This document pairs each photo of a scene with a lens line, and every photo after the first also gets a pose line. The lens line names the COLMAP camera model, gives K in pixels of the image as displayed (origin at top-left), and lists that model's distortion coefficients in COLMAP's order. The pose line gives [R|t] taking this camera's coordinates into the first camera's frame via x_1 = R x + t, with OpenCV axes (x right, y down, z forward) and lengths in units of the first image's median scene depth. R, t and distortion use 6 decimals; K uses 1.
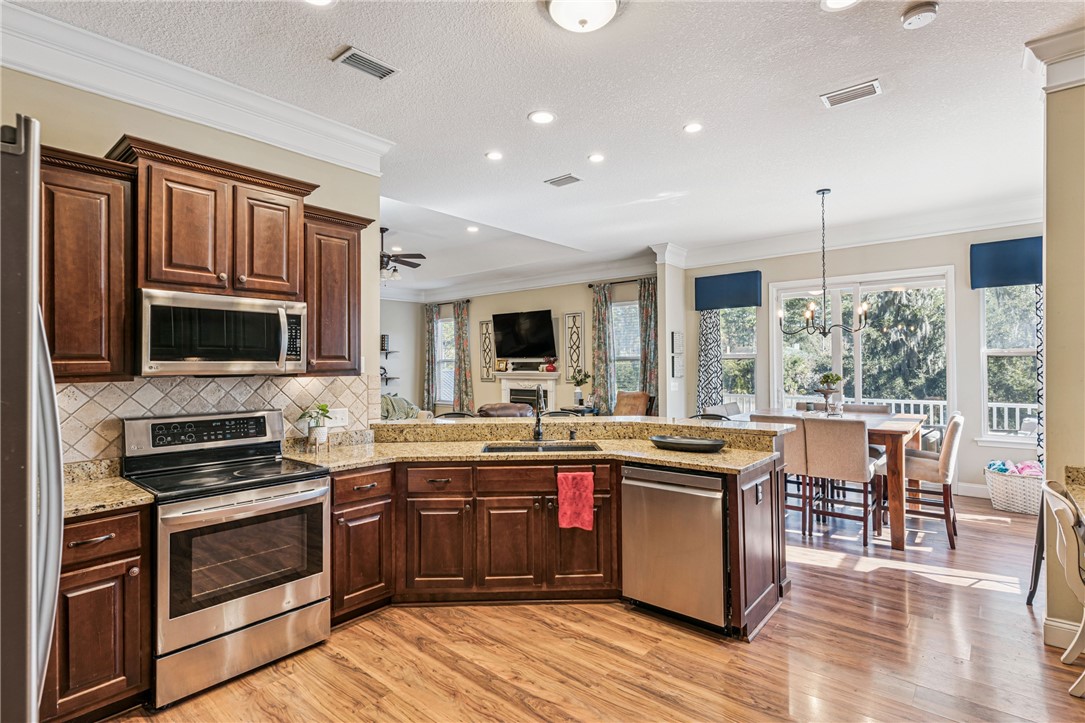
lens RADIAL K [[516.8, 0, 543.6], [0, 516.8, 360.3], [0, 0, 1]] dist [0.003447, -0.001279]
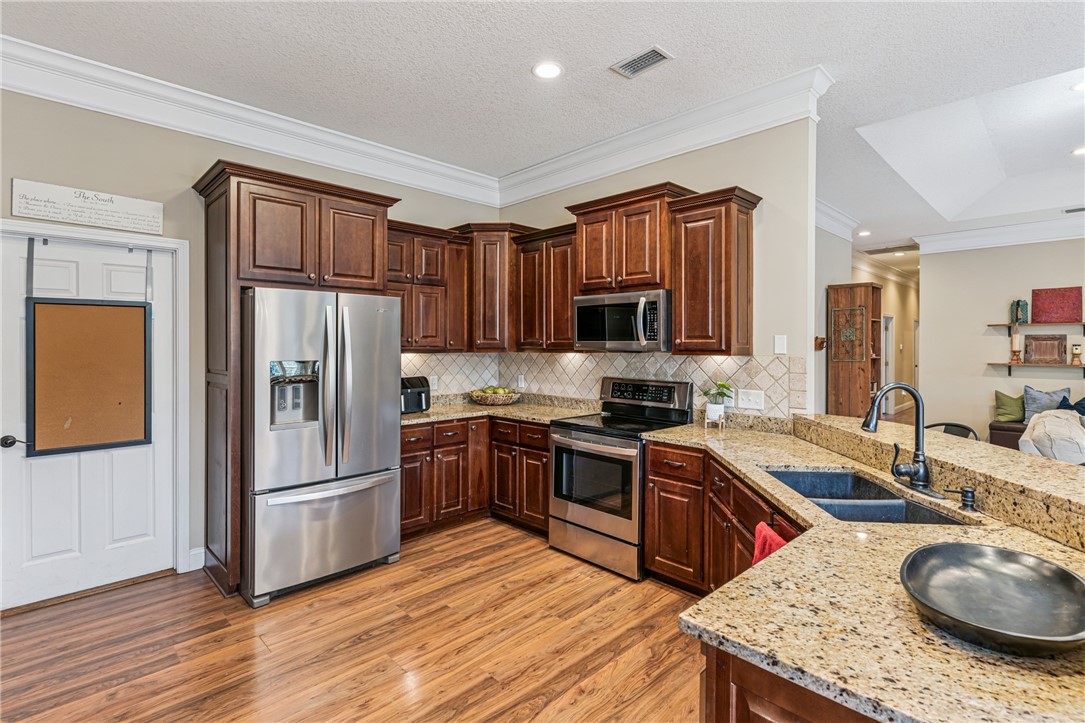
lens RADIAL K [[516.8, 0, 546.3], [0, 516.8, 347.5], [0, 0, 1]] dist [0.003447, -0.001279]
pose [[-0.081101, 0.013483, -0.996615, 0.219868], [0.007756, 0.999887, 0.012896, -0.000227], [0.996676, -0.006684, -0.081196, 0.263526]]
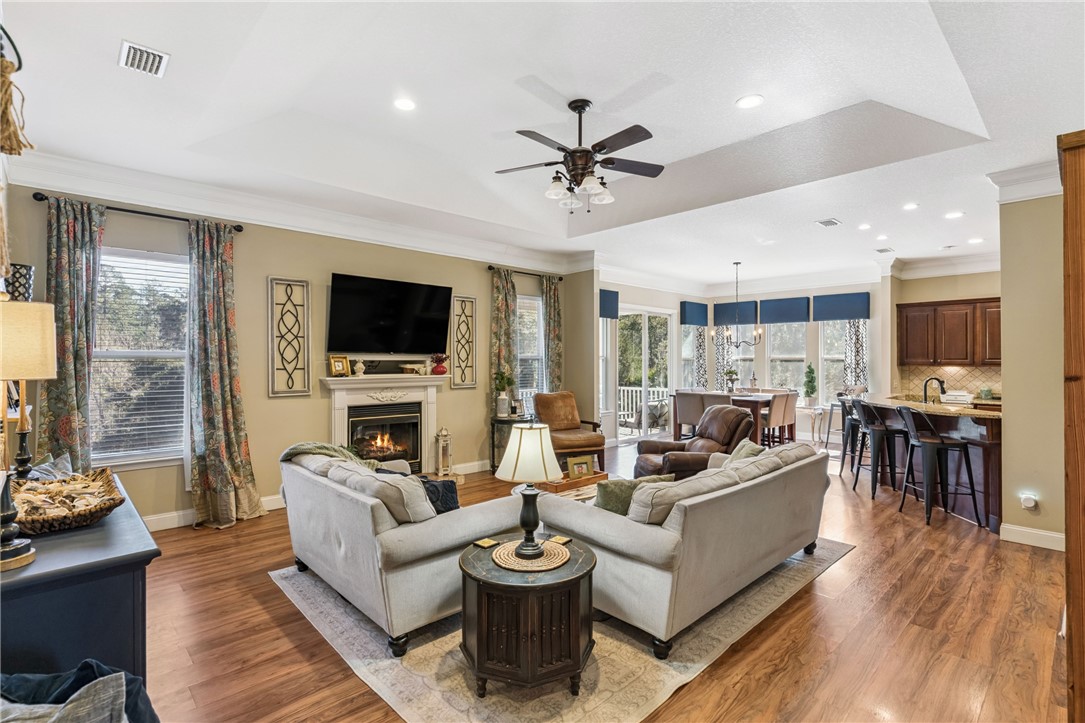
lens RADIAL K [[516.8, 0, 535.9], [0, 516.8, 358.7], [0, 0, 1]] dist [0.003447, -0.001279]
pose [[0.122402, 0.010125, 0.992429, -0.685734], [-0.008042, 0.999925, -0.009209, 0.006163], [-0.992448, -0.006854, 0.122474, 0.804038]]
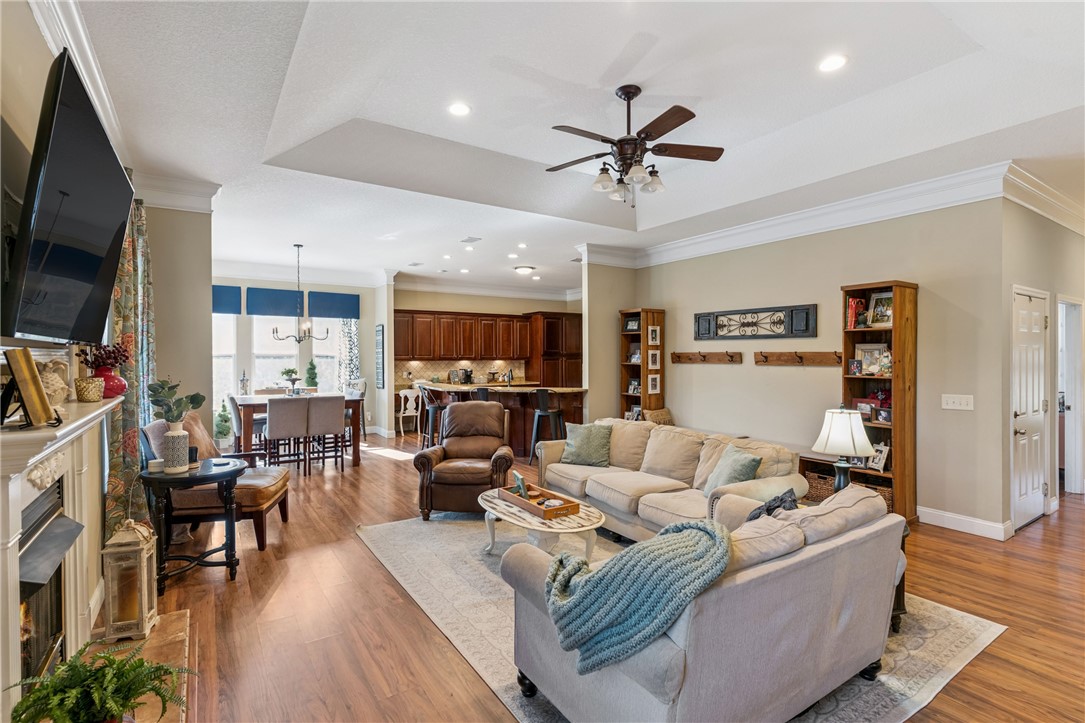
lens RADIAL K [[516.8, 0, 543.6], [0, 516.8, 359.4], [0, 0, 1]] dist [0.003447, -0.001279]
pose [[-0.959392, 0.008932, 0.281933, -0.305748], [0.009536, 0.999954, 0.000767, 0.003770], [-0.281914, 0.003425, -0.959434, 1.235864]]
